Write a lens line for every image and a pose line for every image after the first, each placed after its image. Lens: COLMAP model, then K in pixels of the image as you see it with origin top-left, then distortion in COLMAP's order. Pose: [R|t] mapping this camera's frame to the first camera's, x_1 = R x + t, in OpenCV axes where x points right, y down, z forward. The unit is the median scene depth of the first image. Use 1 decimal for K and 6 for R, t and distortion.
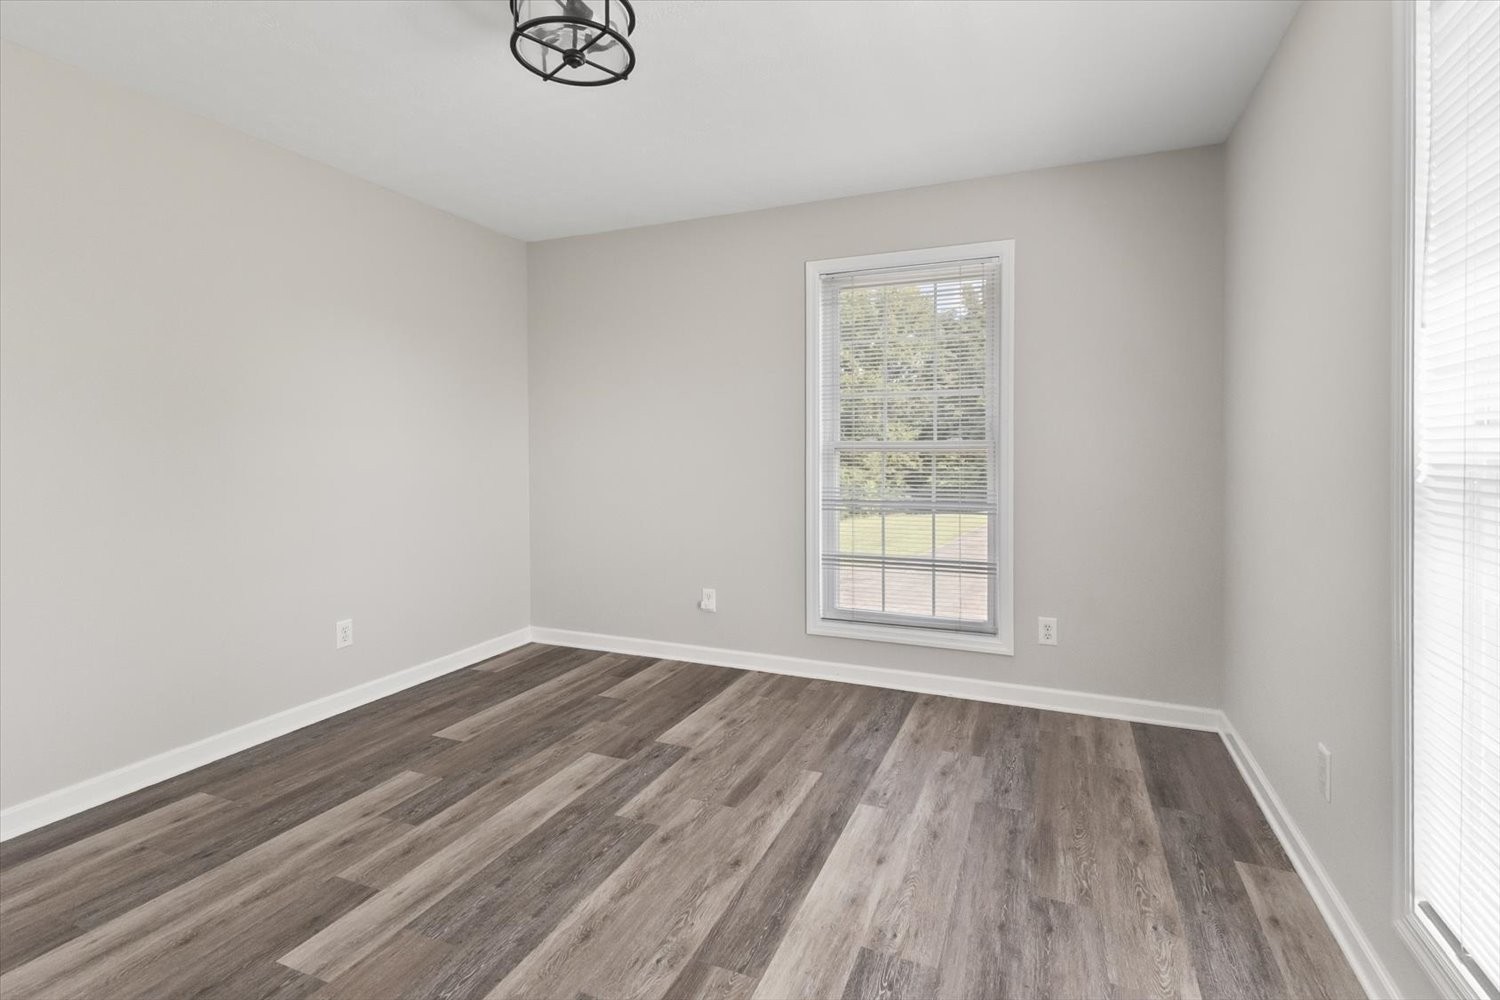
lens RADIAL K [[726.4, 0, 749.8], [0, 726.4, 495.2], [0, 0, 1]] dist [0.016953, -0.000189]
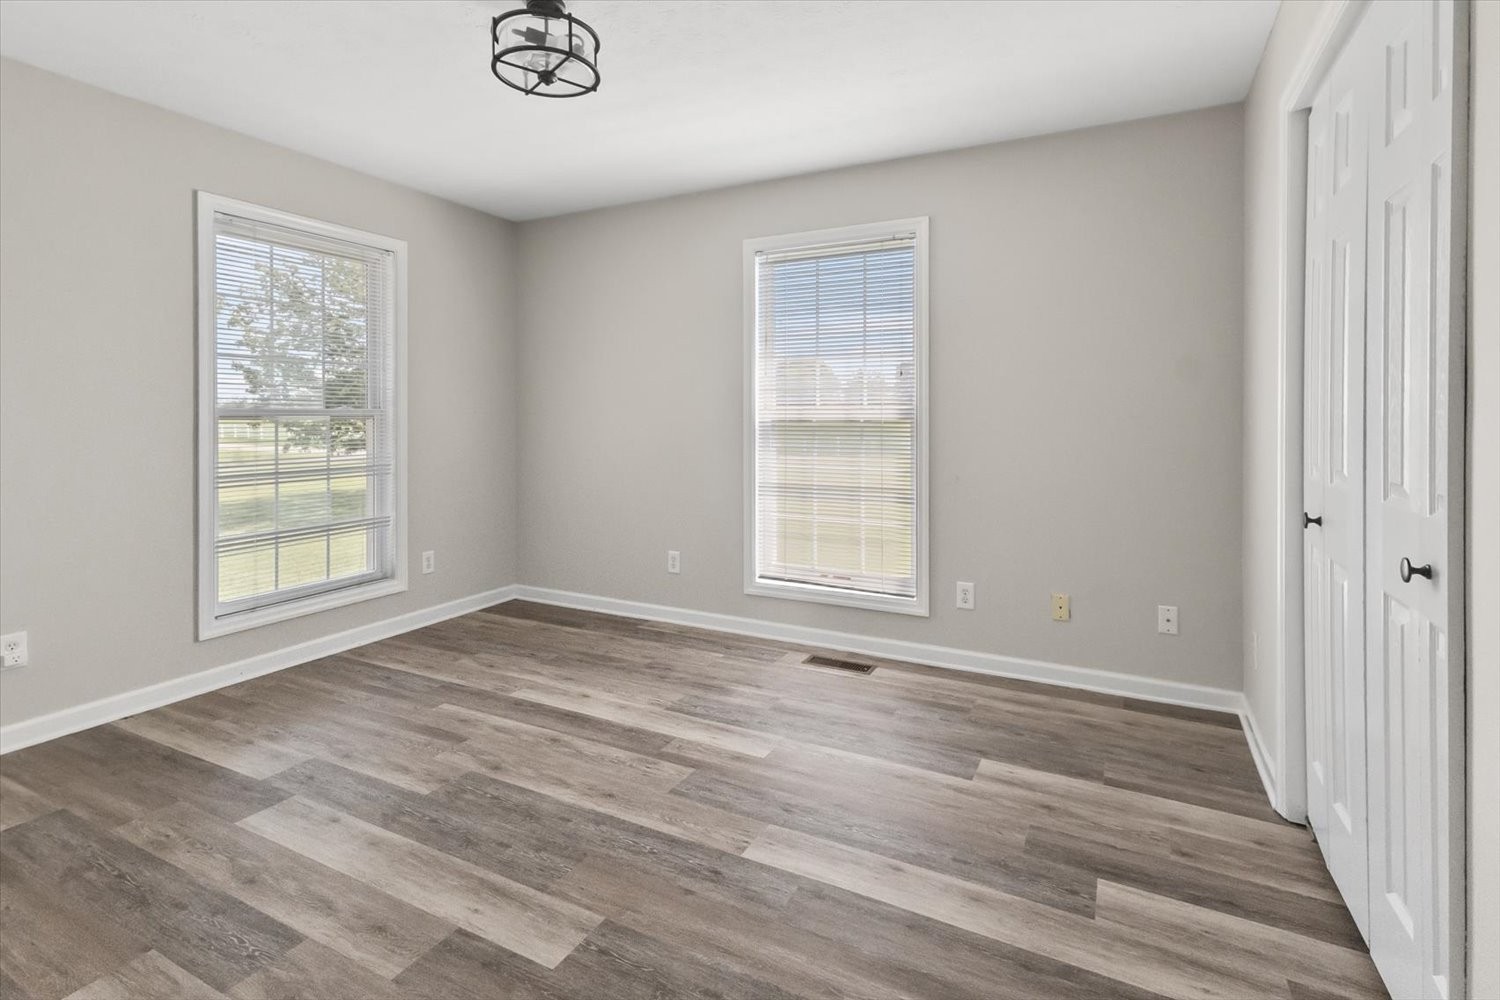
lens RADIAL K [[726.4, 0, 751.9], [0, 726.4, 500.0], [0, 0, 1]] dist [0.016953, -0.000189]
pose [[0.068987, -0.115742, 0.990881, -1.214762], [0.068138, 0.991474, 0.111068, -0.034392], [-0.995288, 0.059854, 0.076286, 0.529114]]
